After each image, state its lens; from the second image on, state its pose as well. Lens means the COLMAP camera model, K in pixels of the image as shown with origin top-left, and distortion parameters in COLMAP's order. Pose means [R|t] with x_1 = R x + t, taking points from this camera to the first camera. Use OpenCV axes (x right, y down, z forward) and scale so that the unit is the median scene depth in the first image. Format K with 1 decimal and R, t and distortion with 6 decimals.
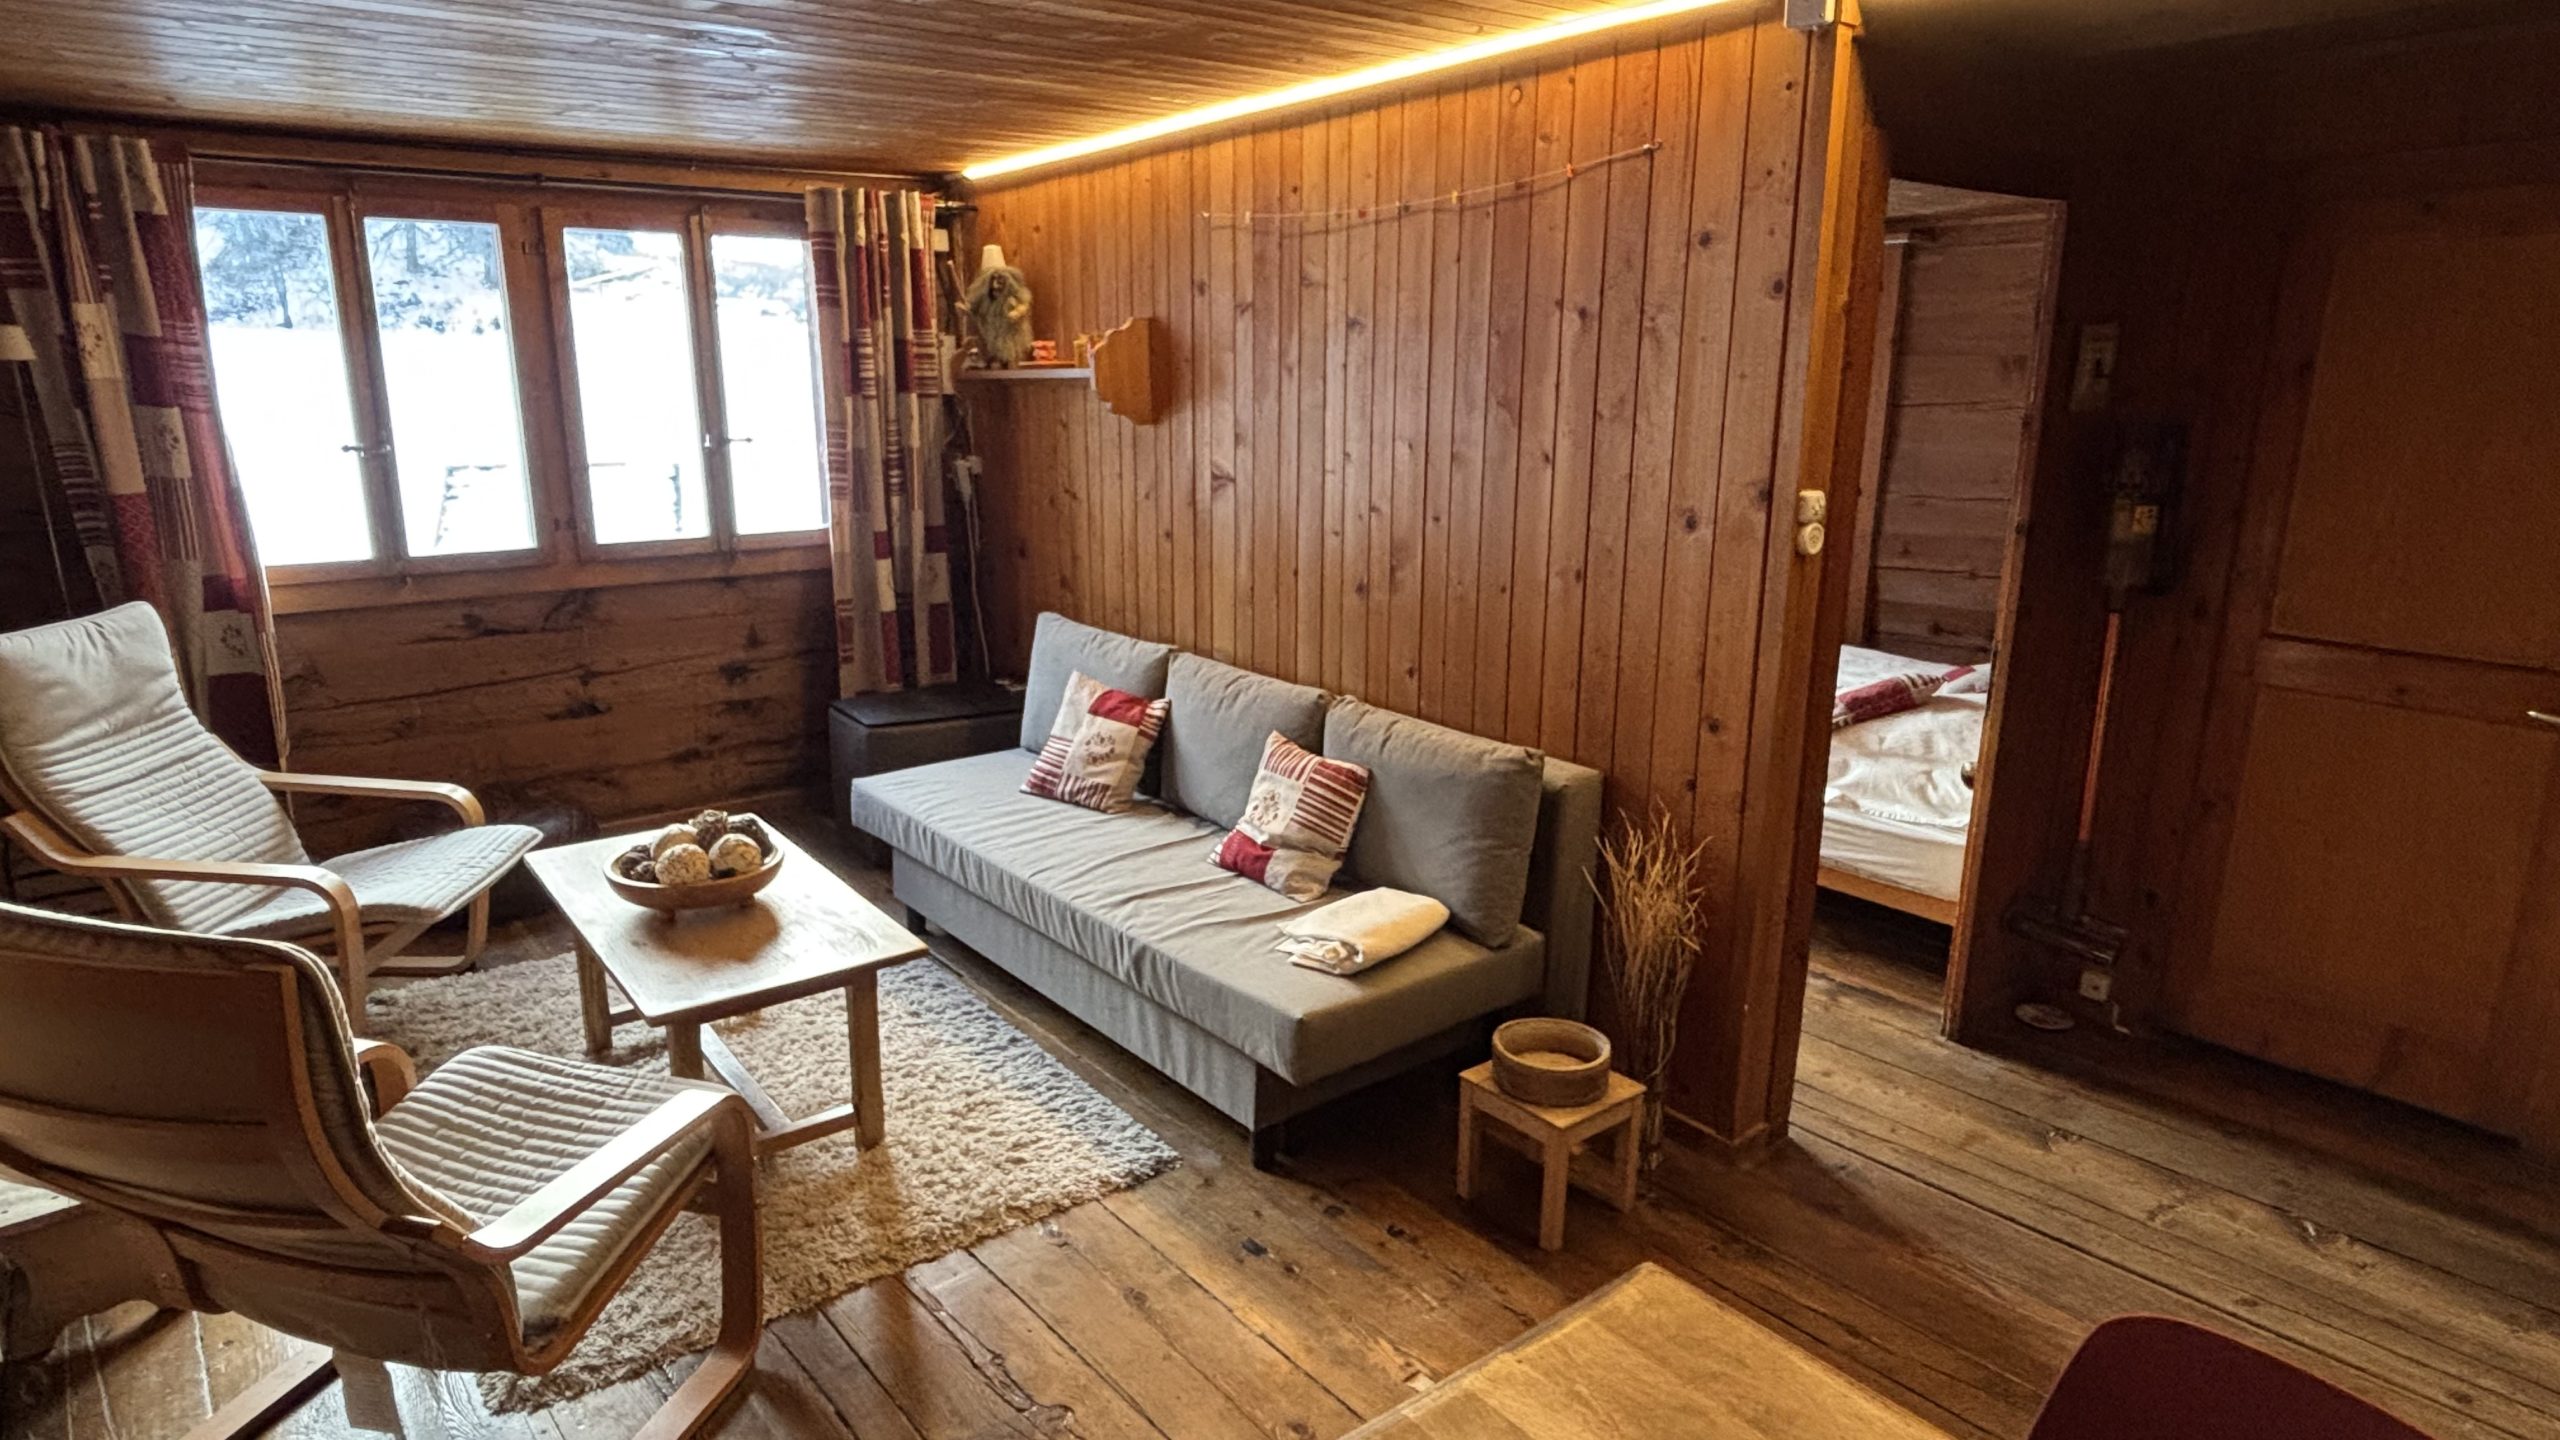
lens RADIAL K [[1435.7, 0, 1290.5], [0, 1435.7, 717.2], [0, 0, 1]] dist [-0.000897, -0.000746]
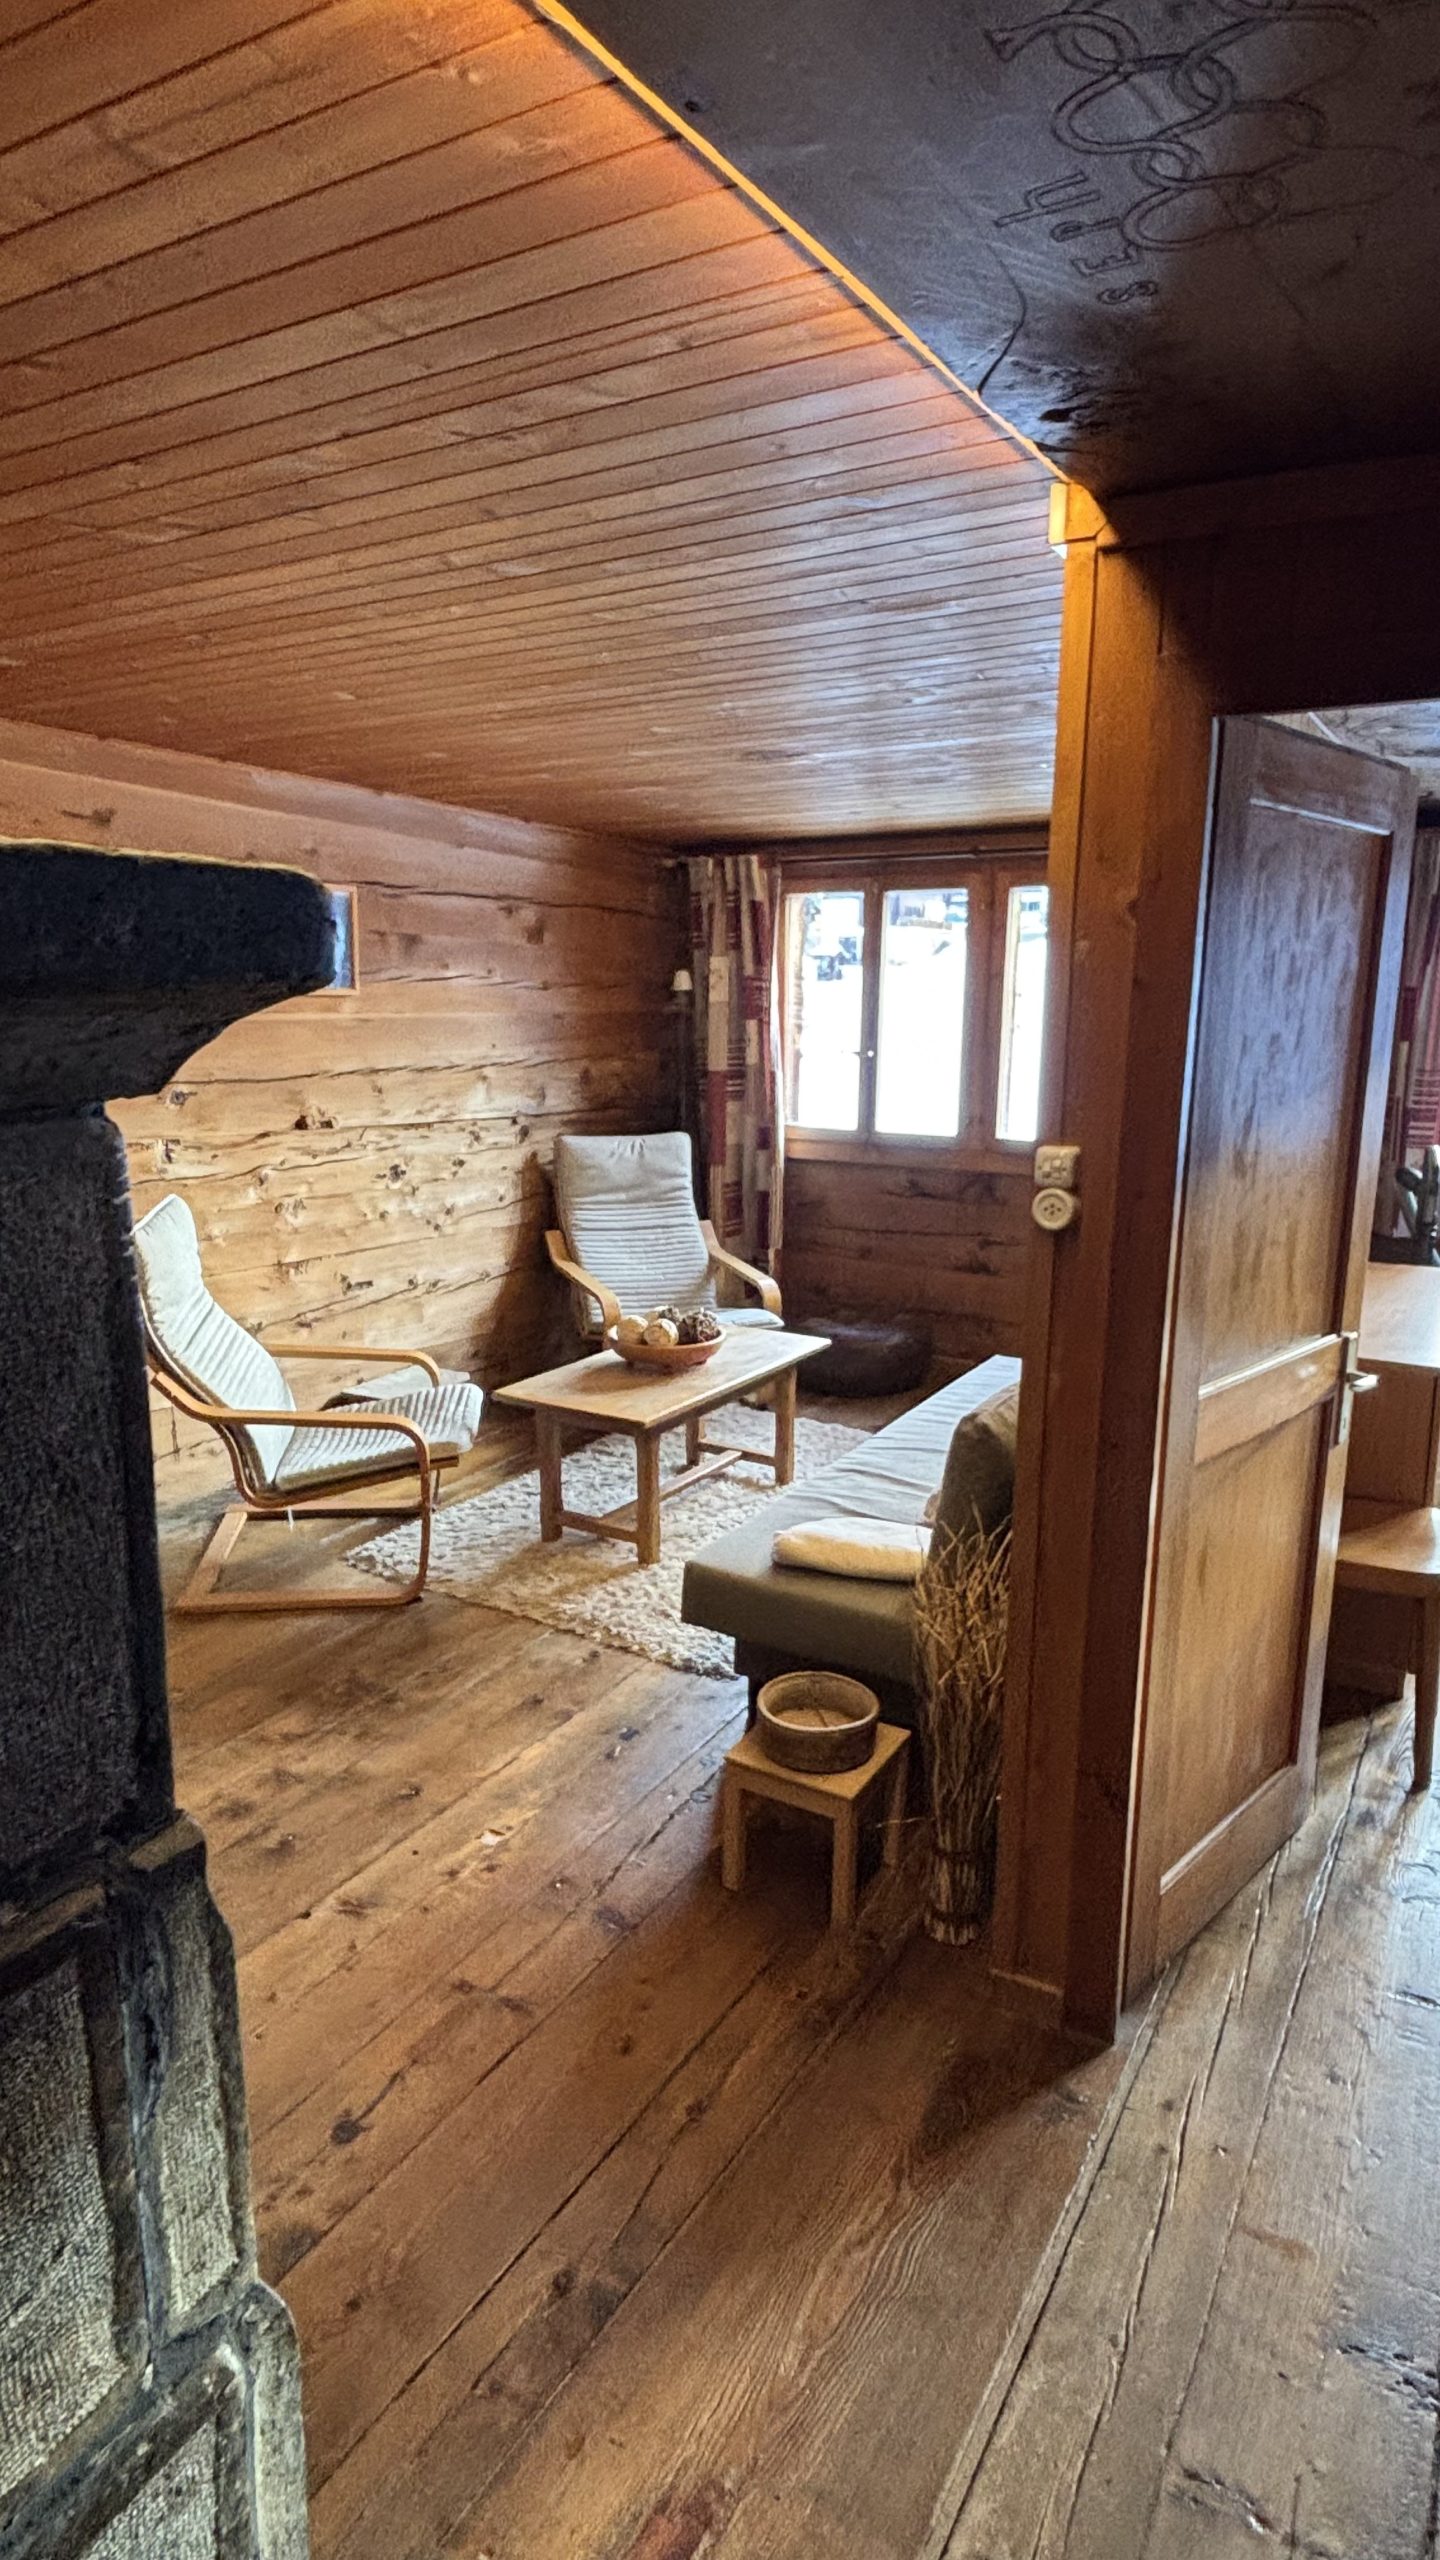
lens RADIAL K [[1435.7, 0, 732.9], [0, 1435.7, 1285.9], [0, 0, 1]] dist [-0.000897, -0.000746]
pose [[0.353832, 0.185734, -0.916682, 0.709725], [-0.233233, 0.966645, 0.105831, -0.089026], [0.905762, 0.176354, 0.385349, 0.395716]]
